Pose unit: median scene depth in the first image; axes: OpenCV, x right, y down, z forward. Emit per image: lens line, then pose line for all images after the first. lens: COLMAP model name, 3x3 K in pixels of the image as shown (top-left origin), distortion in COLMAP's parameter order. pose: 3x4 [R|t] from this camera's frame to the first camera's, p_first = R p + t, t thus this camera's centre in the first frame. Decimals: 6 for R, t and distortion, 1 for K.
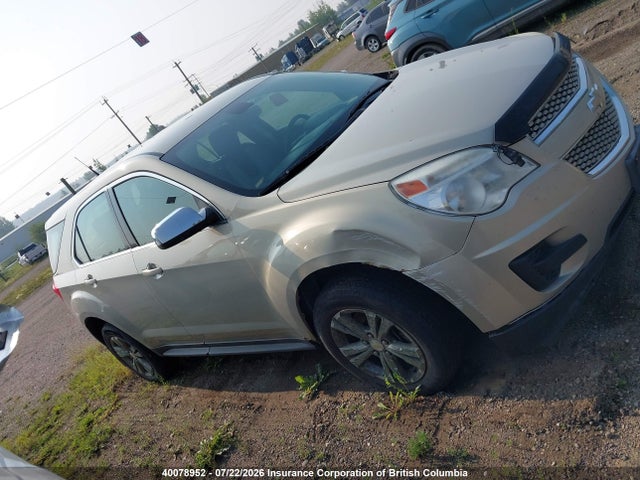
lens RADIAL K [[504.7, 0, 317.5], [0, 504.7, 248.0], [0, 0, 1]] dist [0.008003, -0.006415]
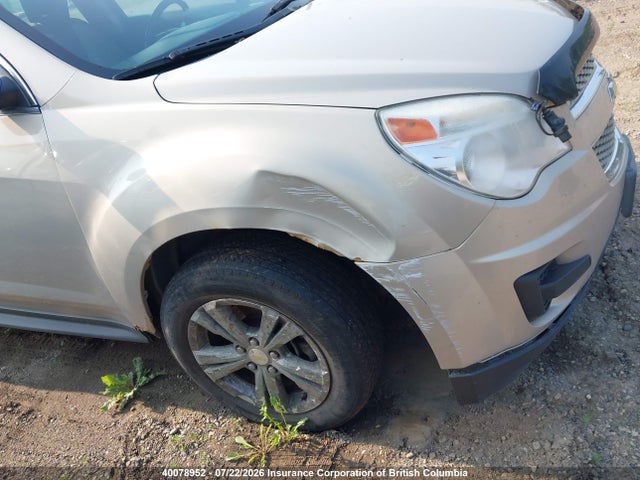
lens RADIAL K [[504.7, 0, 317.5], [0, 504.7, 248.0], [0, 0, 1]] dist [0.008003, -0.006415]
pose [[0.902159, 0.183331, 0.390512, -0.100251], [-0.206671, 0.978241, 0.018202, 0.024924], [-0.378678, -0.097128, 0.920418, 0.379503]]
